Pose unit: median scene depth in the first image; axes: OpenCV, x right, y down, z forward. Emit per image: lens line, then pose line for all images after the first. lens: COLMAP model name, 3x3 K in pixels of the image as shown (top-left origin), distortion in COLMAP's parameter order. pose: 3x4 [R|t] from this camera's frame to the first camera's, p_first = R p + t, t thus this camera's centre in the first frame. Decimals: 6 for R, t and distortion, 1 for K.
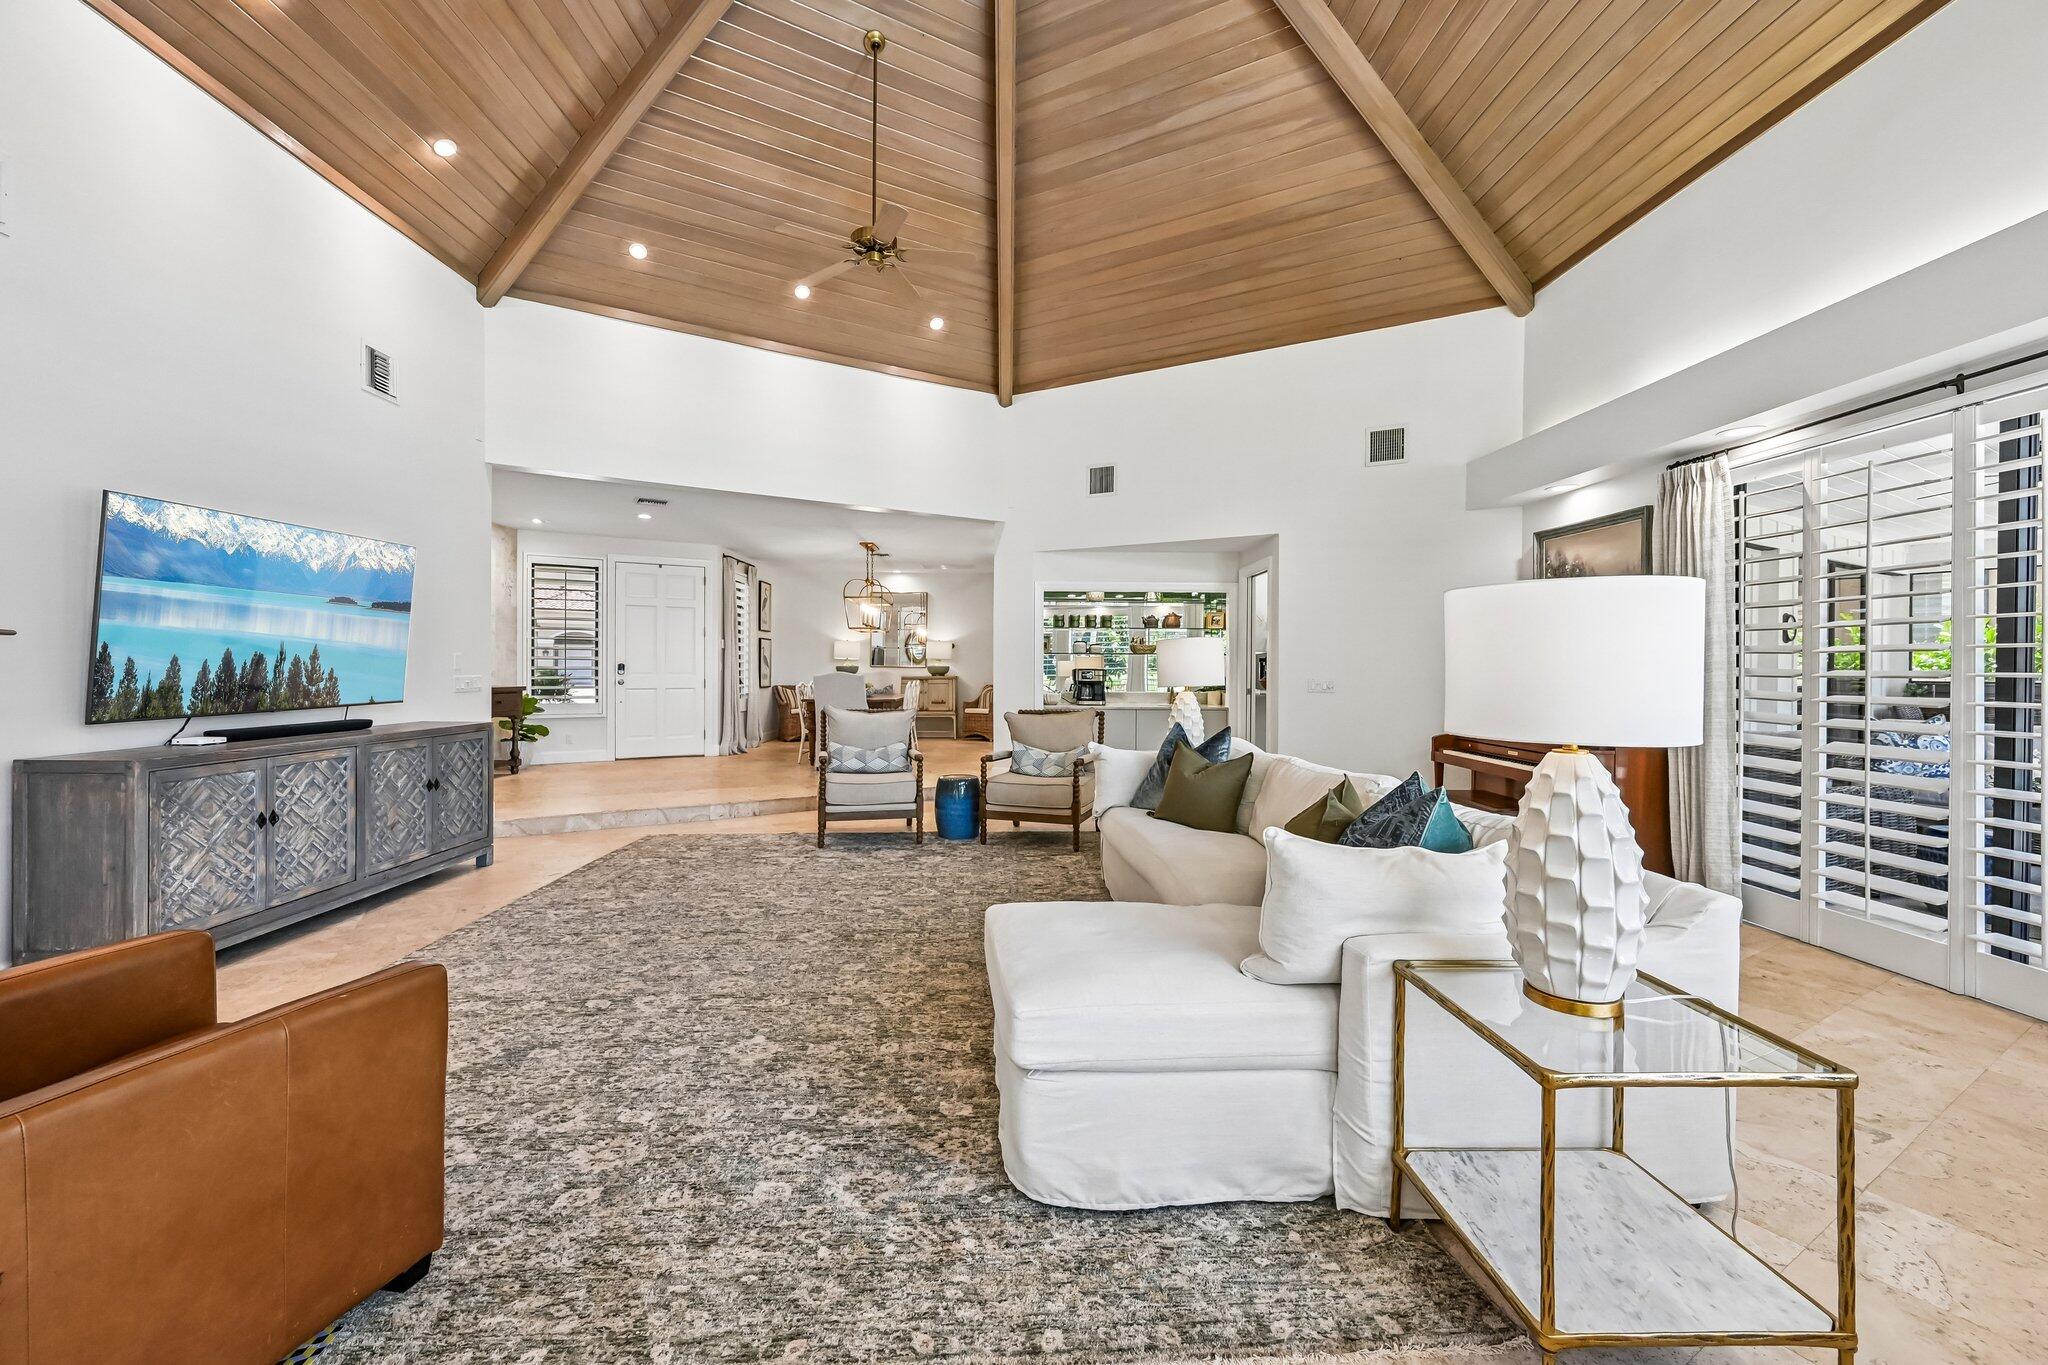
lens RADIAL K [[810.9, 0, 1008.5], [0, 810.9, 675.5], [0, 0, 1]] dist [0.001706, -0.000369]
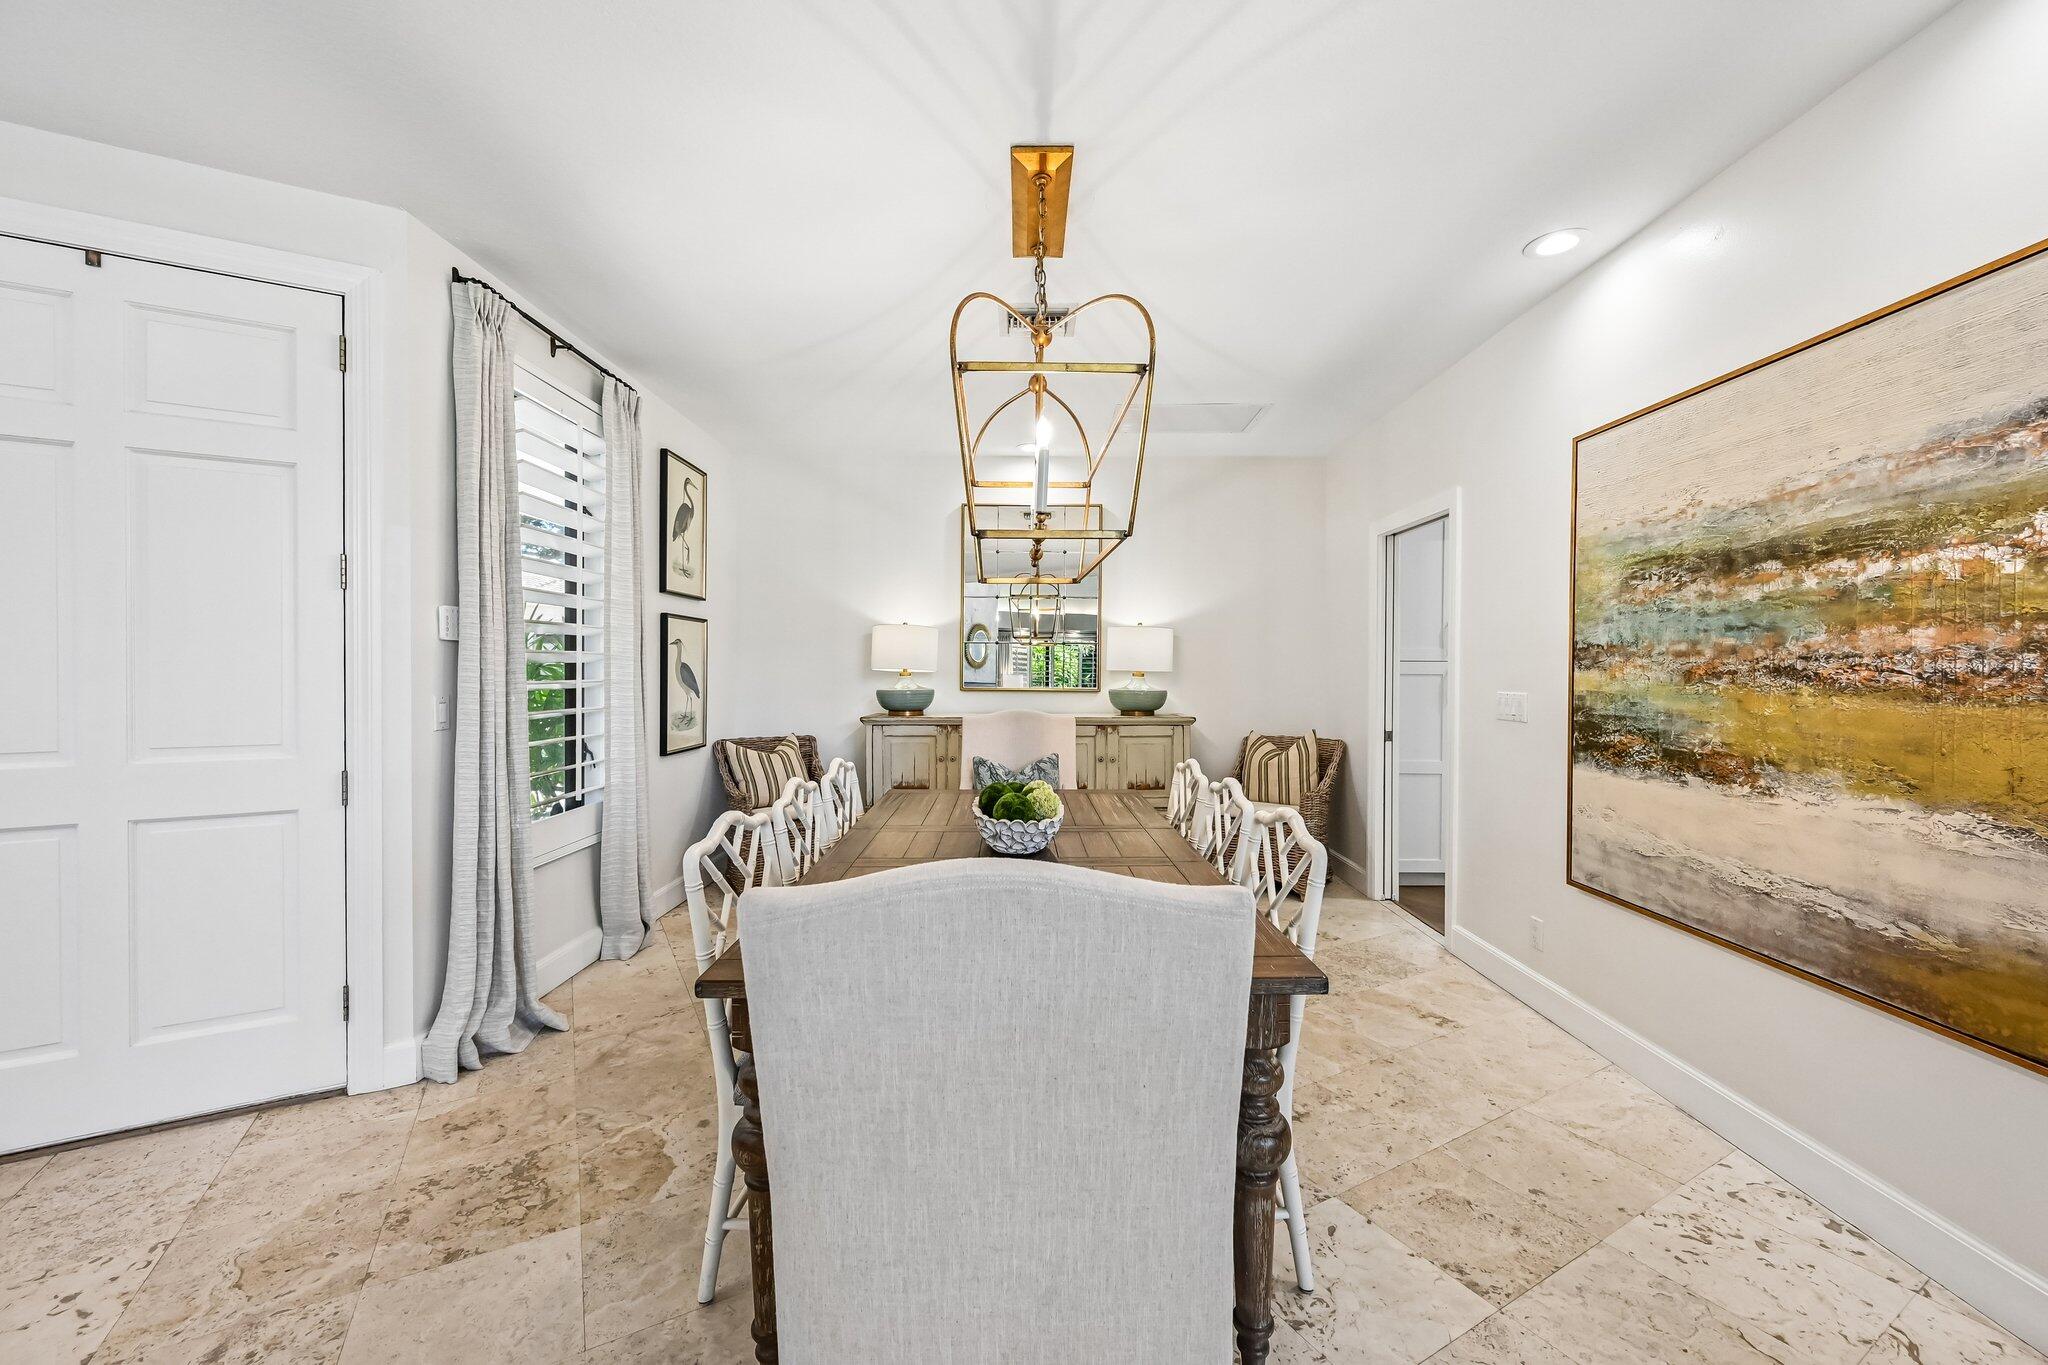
lens RADIAL K [[810.9, 0, 1022.3], [0, 810.9, 669.6], [0, 0, 1]] dist [0.001706, -0.000369]
pose [[0.999977, 0.004769, -0.004723, -0.169658], [-0.004786, 0.999982, -0.003512, -0.024297], [0.004706, 0.003534, 0.999983, 0.734619]]
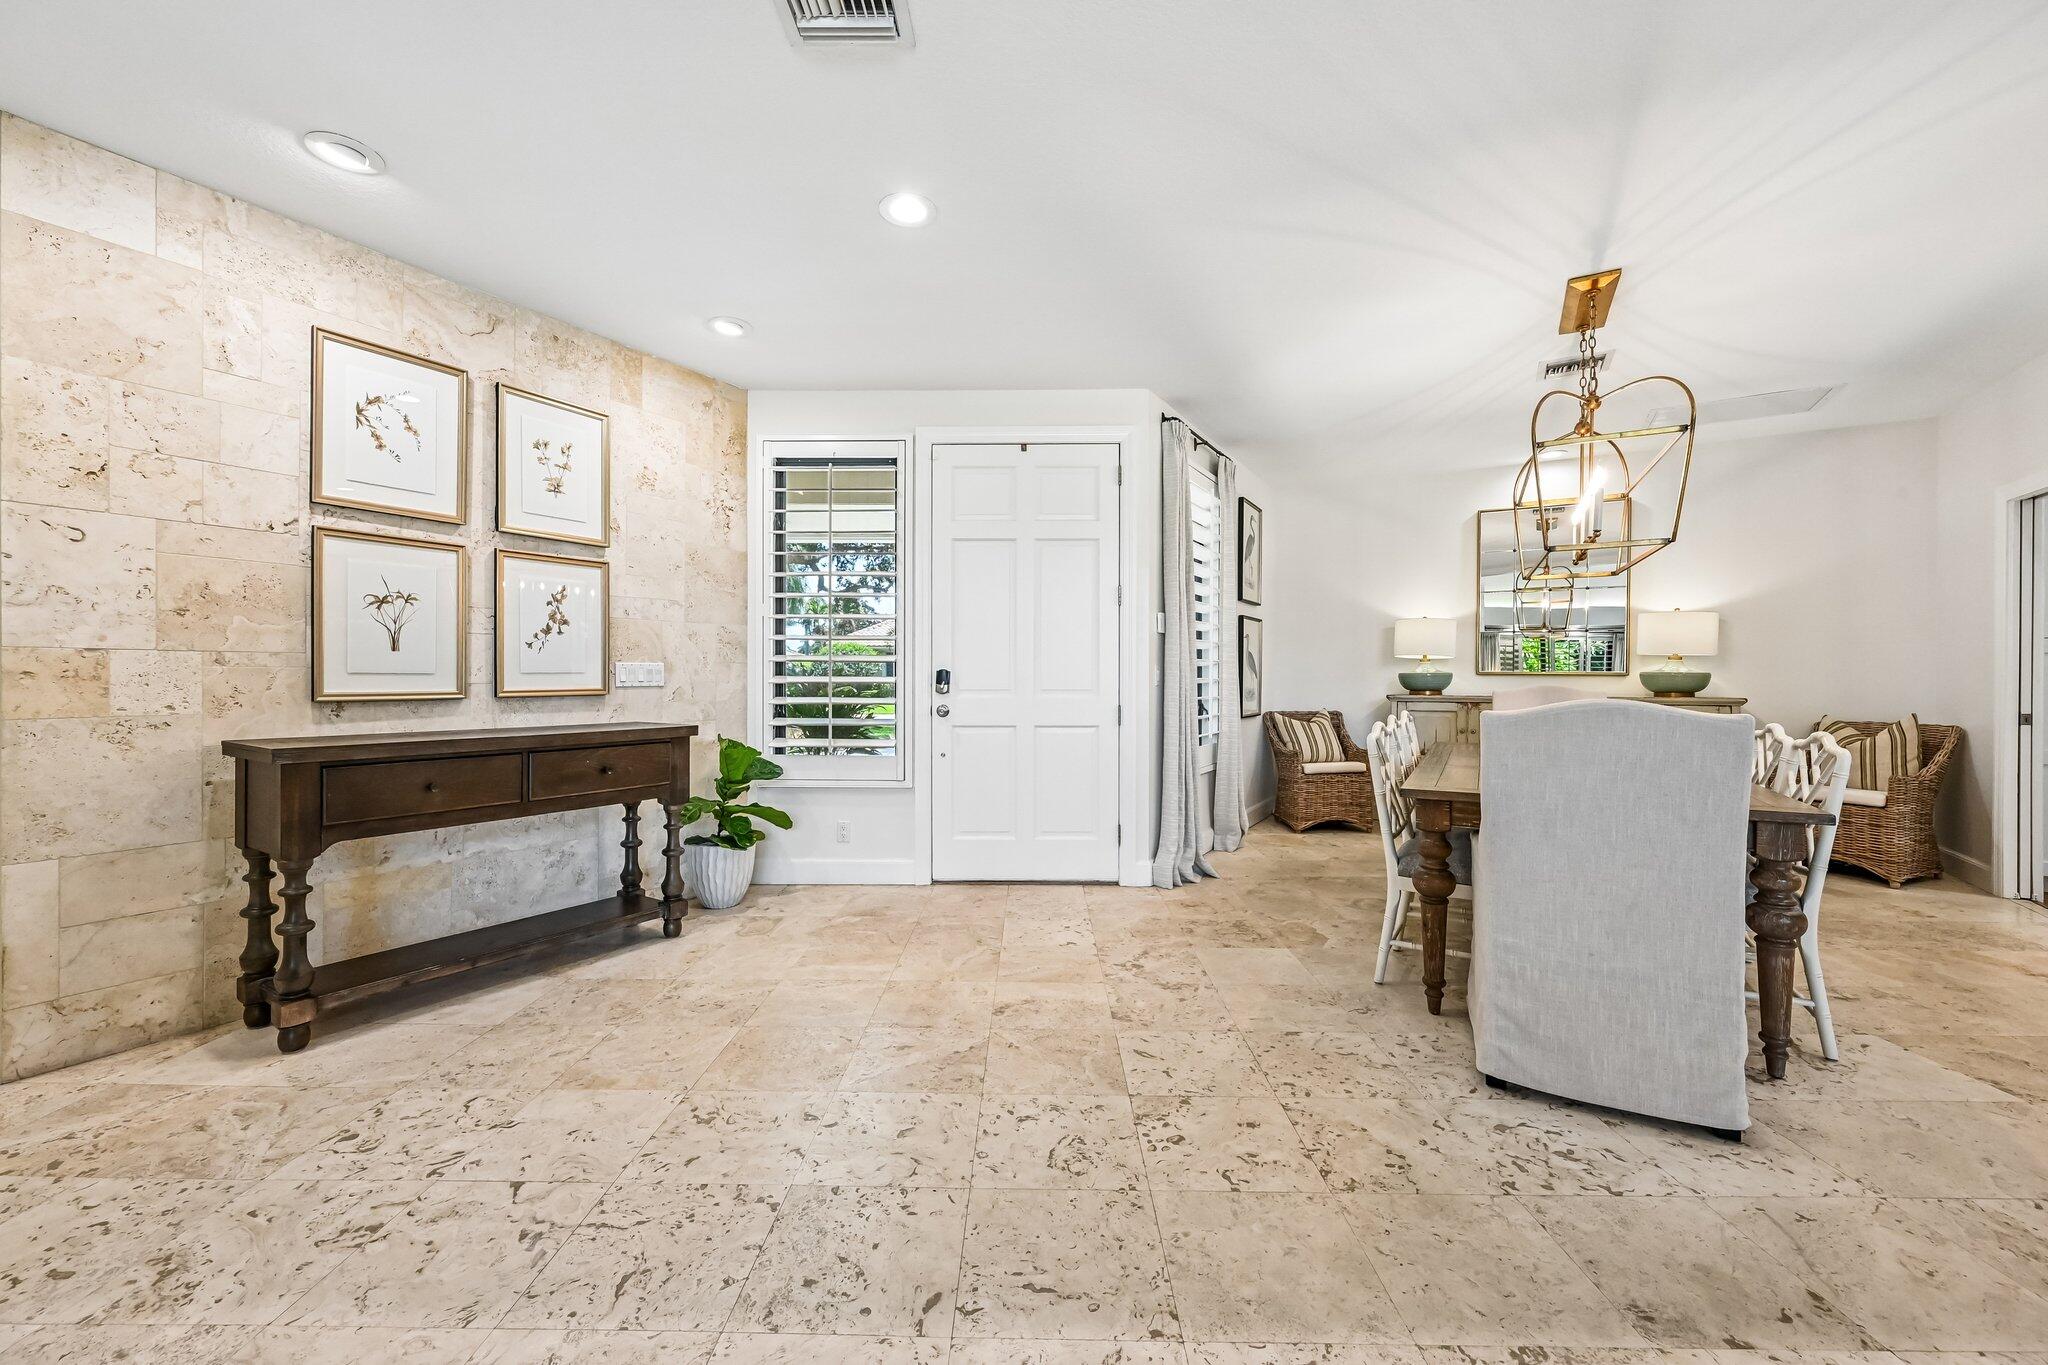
lens RADIAL K [[810.9, 0, 1018.3], [0, 810.9, 677.0], [0, 0, 1]] dist [0.001706, -0.000369]
pose [[0.858621, 0.003760, -0.512597, -0.193726], [-0.004545, 0.999990, -0.000279, -0.009981], [0.512591, 0.002570, 0.858629, 0.581764]]
